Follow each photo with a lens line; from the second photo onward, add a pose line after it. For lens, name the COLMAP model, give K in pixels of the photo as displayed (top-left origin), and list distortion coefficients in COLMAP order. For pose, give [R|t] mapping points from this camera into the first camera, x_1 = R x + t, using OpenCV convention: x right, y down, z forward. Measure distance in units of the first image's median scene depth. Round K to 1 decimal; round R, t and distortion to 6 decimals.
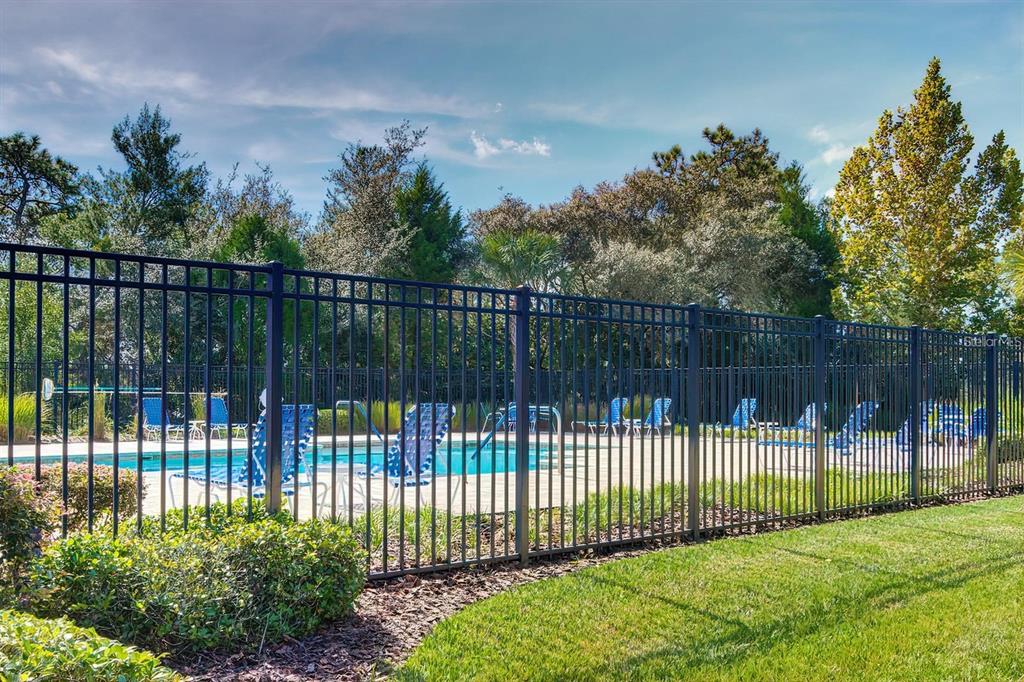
lens RADIAL K [[1044.5, 0, 509.7], [0, 1044.5, 340.9], [0, 0, 1]] dist [0.021702, 0.010331]
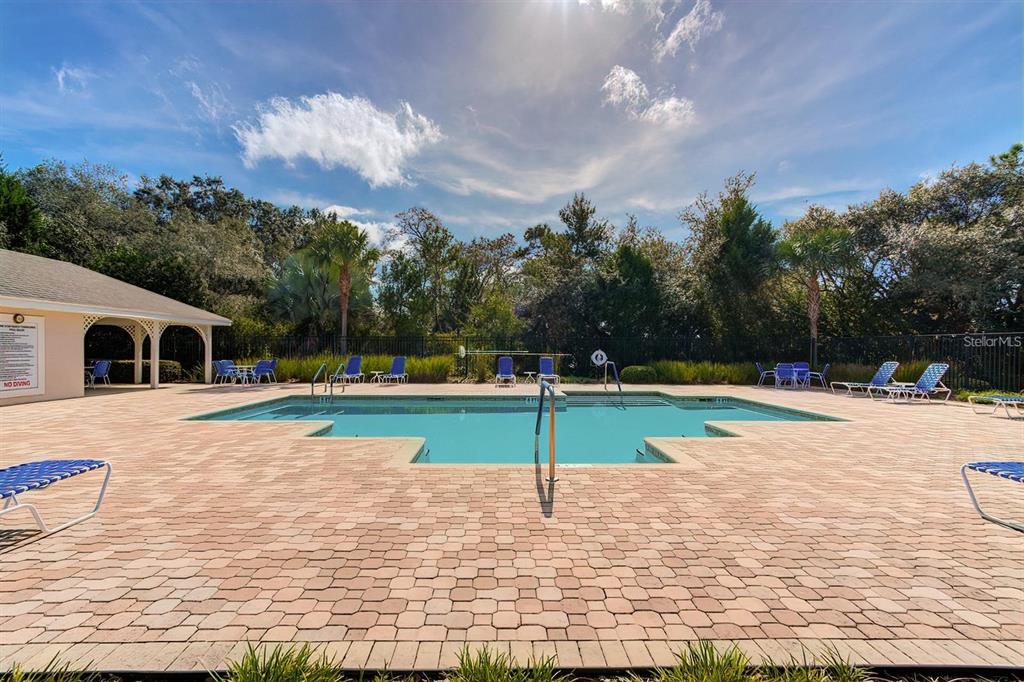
lens RADIAL K [[474.8, 0, 511.3], [0, 474.8, 343.4], [0, 0, 1]] dist [0.001249, 0.000600]
pose [[0.759392, -0.001741, -0.650631, 0.099783], [0.020043, 0.999584, 0.020720, 0.013655], [0.650324, -0.028775, 0.759112, 0.298247]]
